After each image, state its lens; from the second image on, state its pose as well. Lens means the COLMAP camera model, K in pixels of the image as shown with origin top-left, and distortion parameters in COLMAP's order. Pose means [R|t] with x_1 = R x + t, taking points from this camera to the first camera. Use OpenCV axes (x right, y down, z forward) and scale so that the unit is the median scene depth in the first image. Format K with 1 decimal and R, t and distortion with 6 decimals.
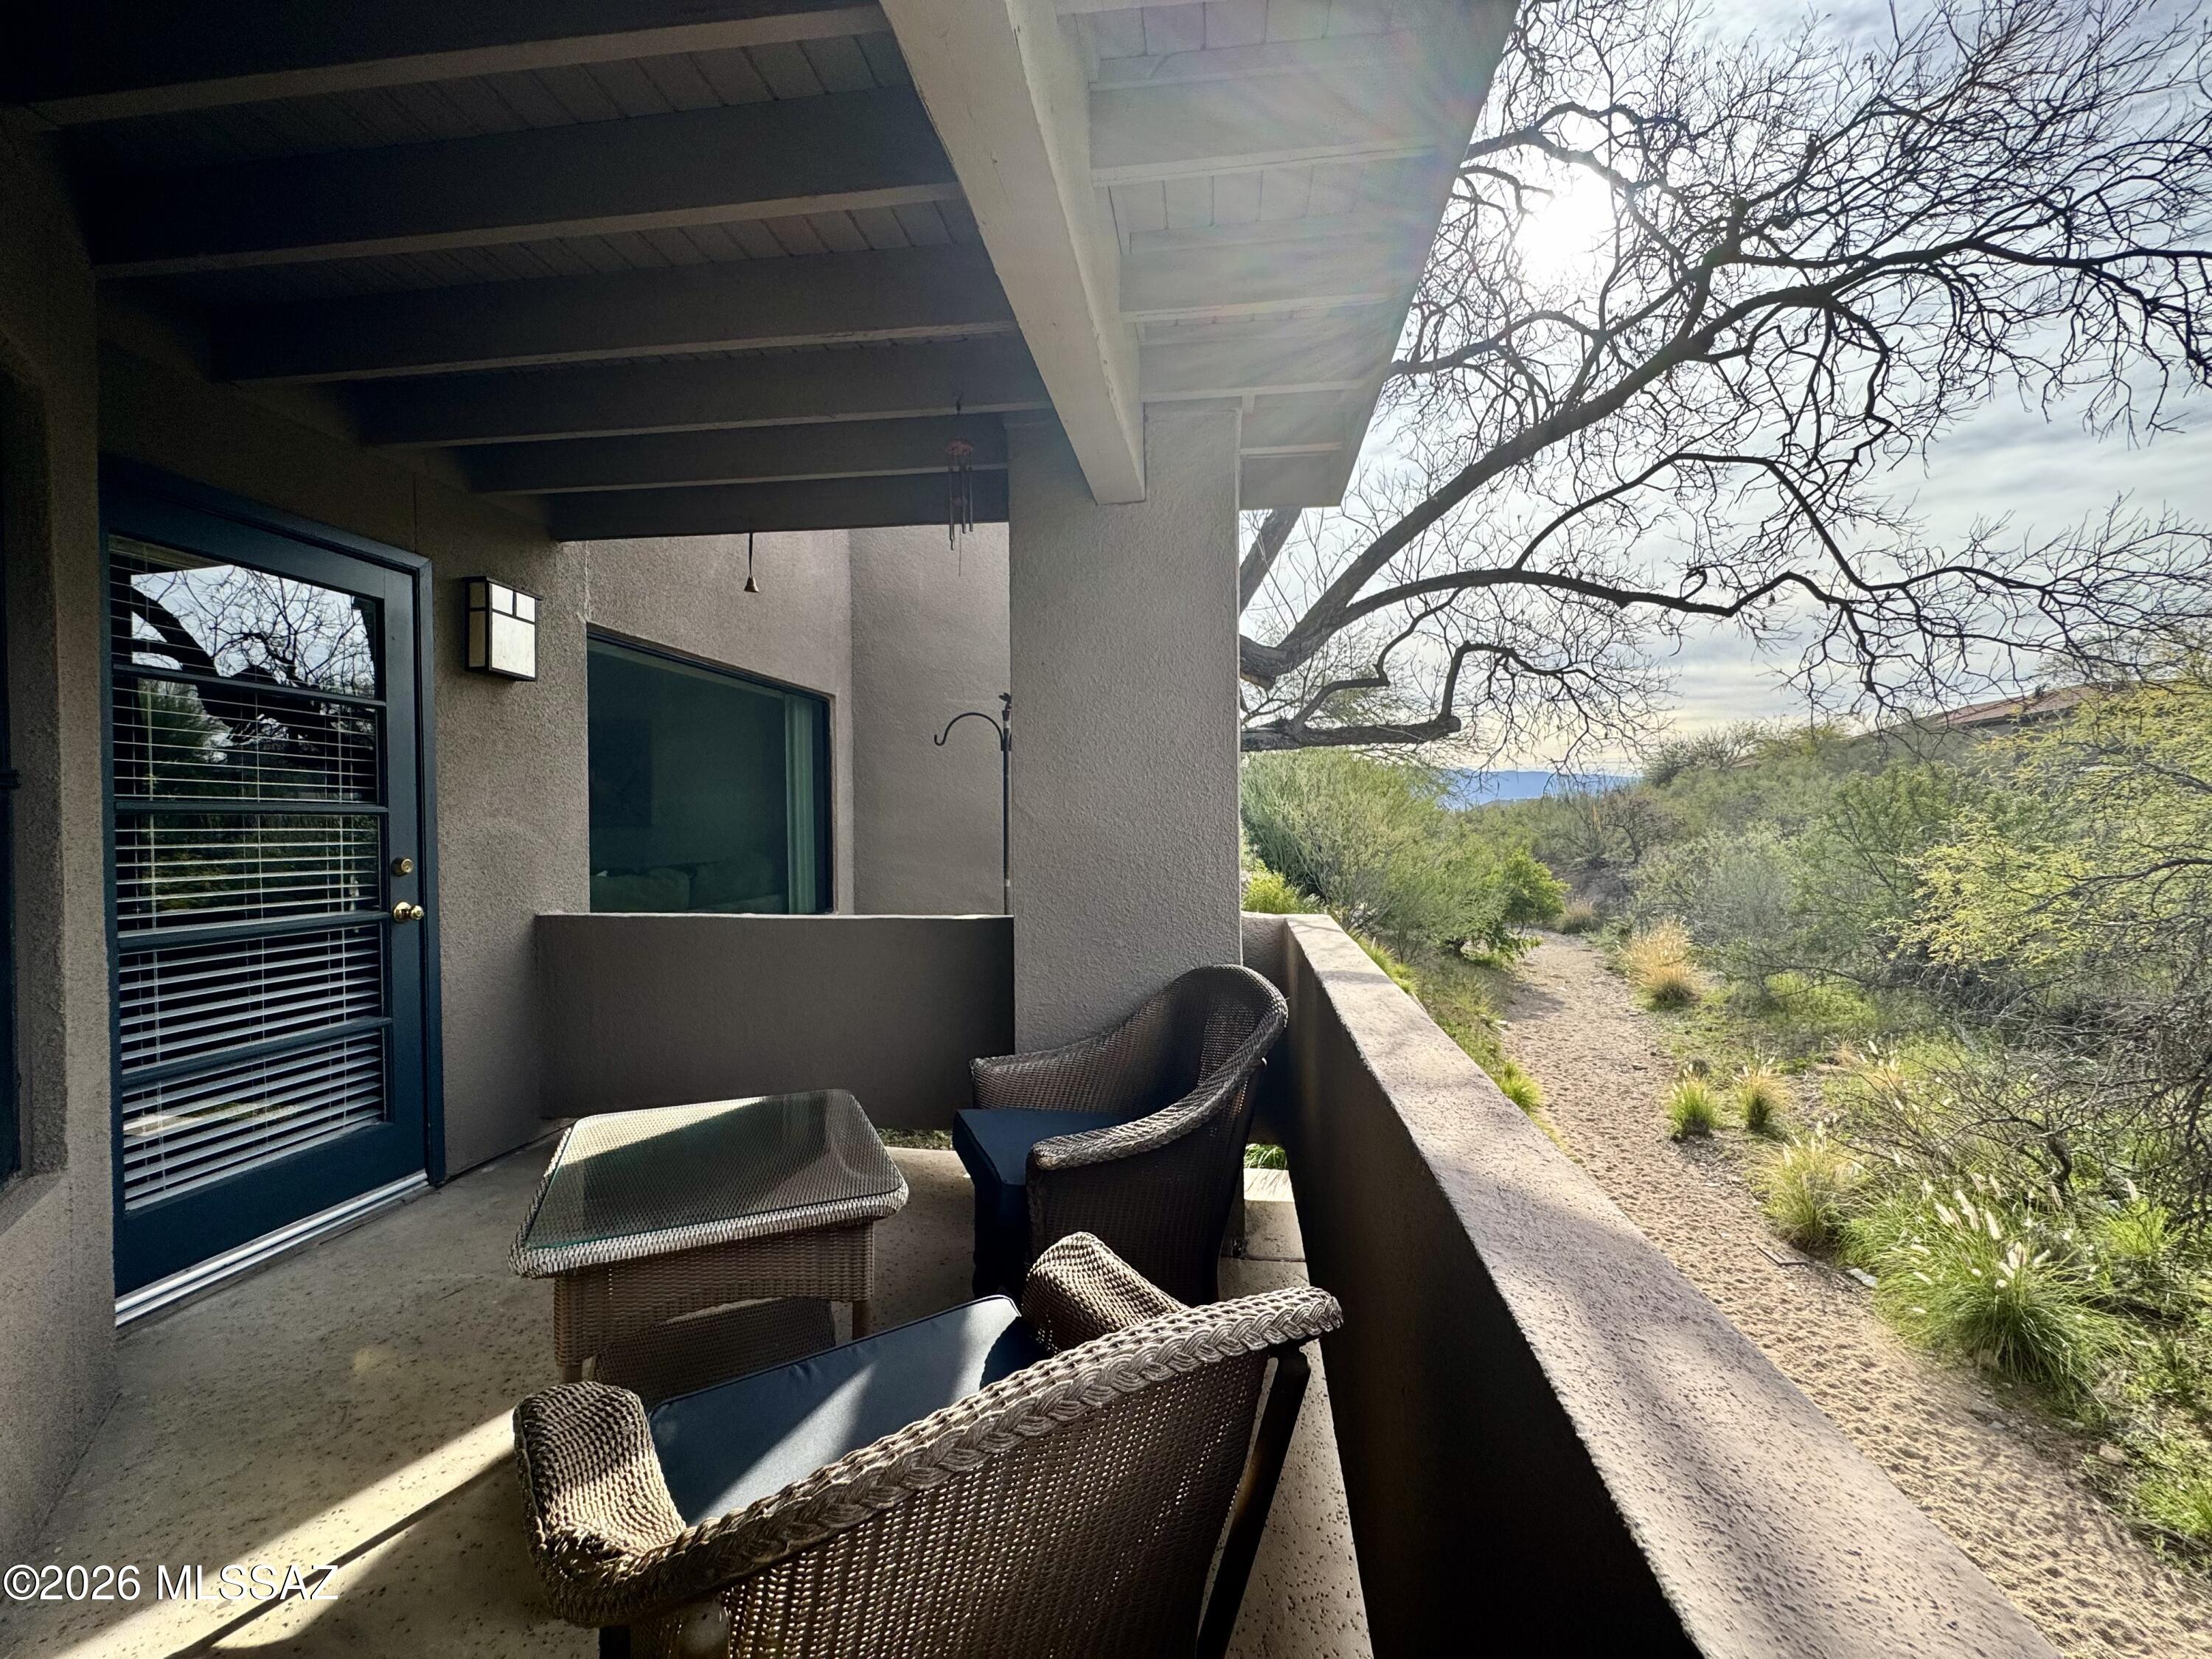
lens RADIAL K [[908.8, 0, 1095.6], [0, 908.8, 825.5], [0, 0, 1]] dist [-0.002443, 0.000200]
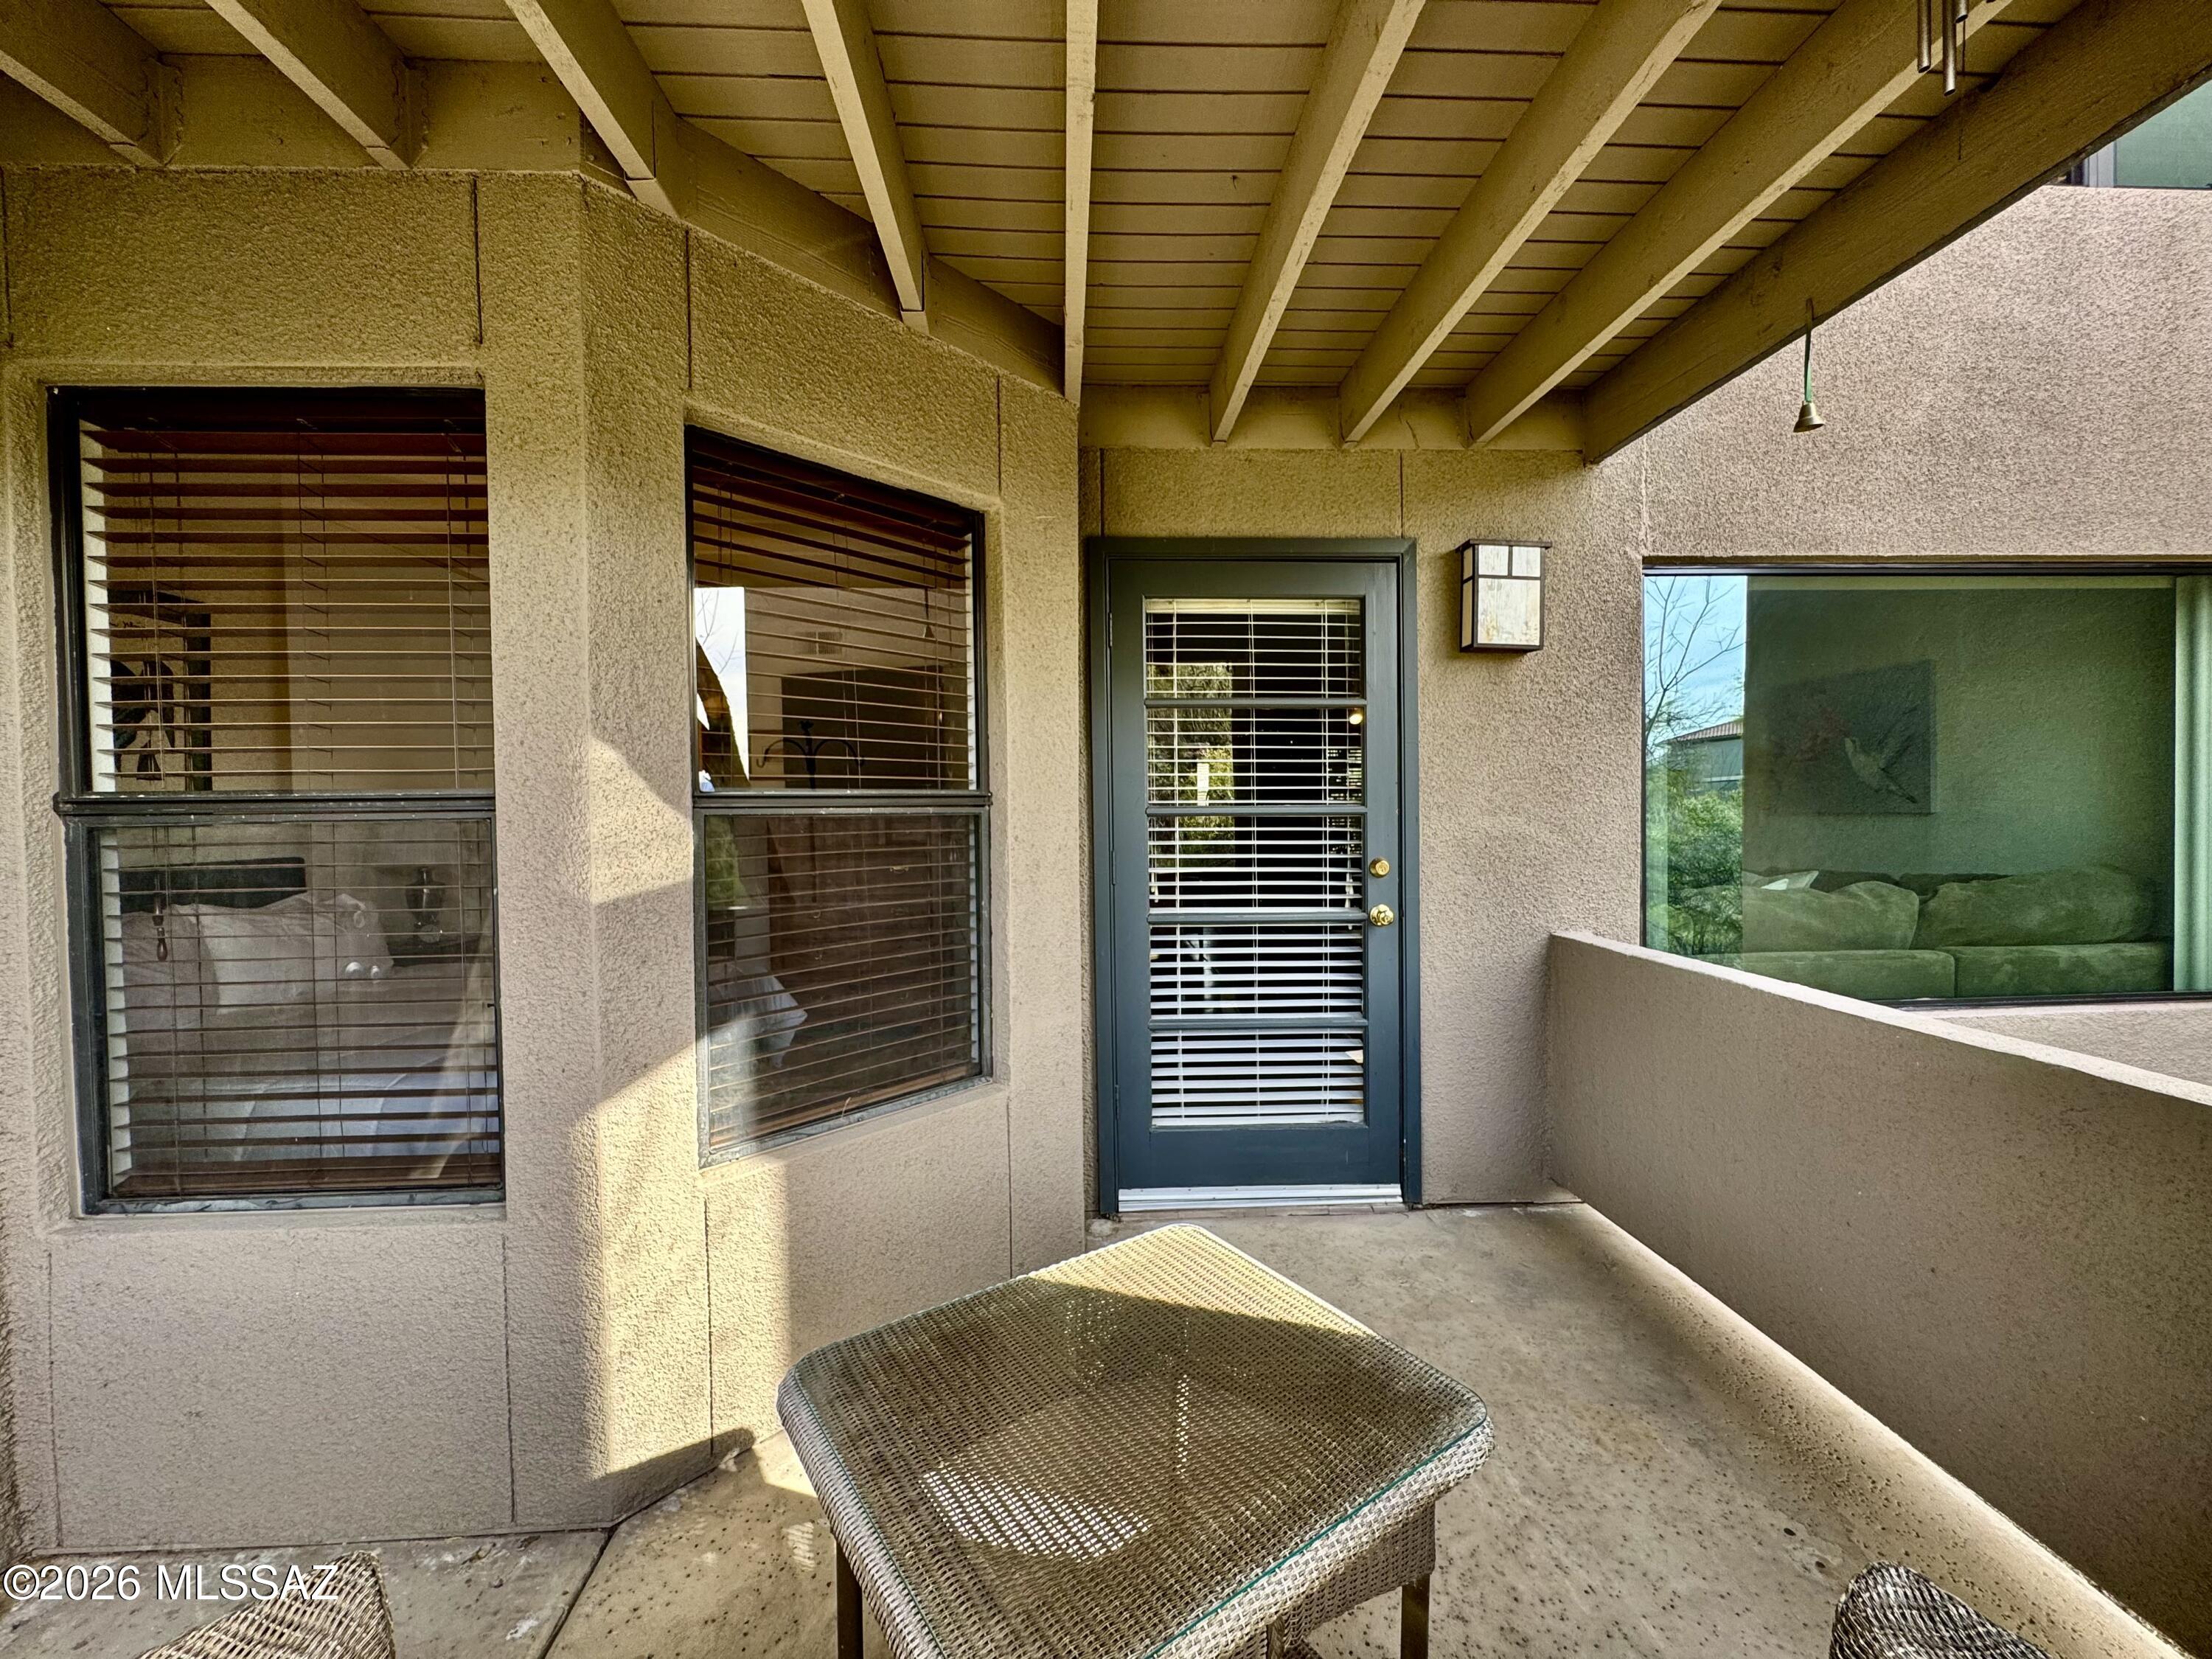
lens RADIAL K [[908.8, 0, 1104.6], [0, 908.8, 839.7], [0, 0, 1]] dist [-0.002443, 0.000200]
pose [[0.192853, 0.029454, -0.980786, 0.133474], [0.001299, 0.999541, 0.030273, -0.014722], [0.981227, -0.007112, 0.192726, 0.527420]]
